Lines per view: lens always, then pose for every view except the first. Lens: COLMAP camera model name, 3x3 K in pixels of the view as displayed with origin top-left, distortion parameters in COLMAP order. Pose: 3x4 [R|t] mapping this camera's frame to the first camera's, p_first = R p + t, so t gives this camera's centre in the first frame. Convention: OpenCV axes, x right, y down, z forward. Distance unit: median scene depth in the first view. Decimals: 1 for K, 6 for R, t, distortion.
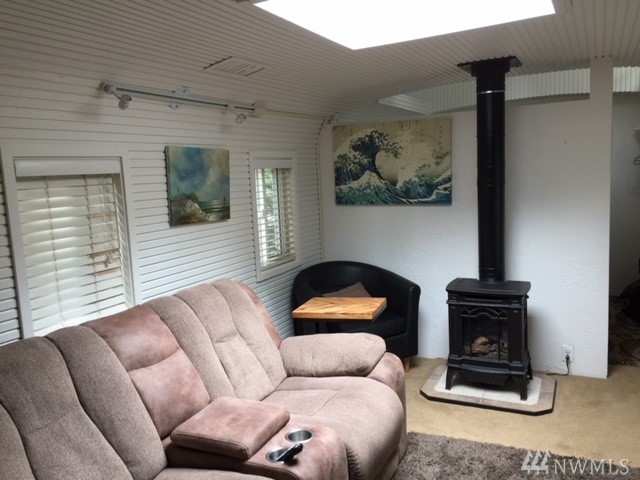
lens RADIAL K [[546.3, 0, 318.7], [0, 546.3, 238.3], [0, 0, 1]] dist [0.064185, -0.077456]
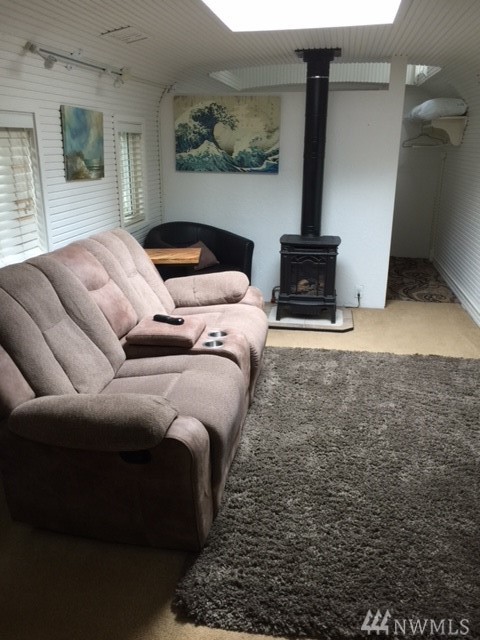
lens RADIAL K [[546.3, 0, 240.7], [0, 546.3, 321.2], [0, 0, 1]] dist [0.064185, -0.077456]
pose [[0.956658, -0.040991, 0.288314, -0.225230], [-0.013009, 0.983040, 0.182928, 0.042845], [-0.290923, -0.178750, 0.939900, -0.189426]]
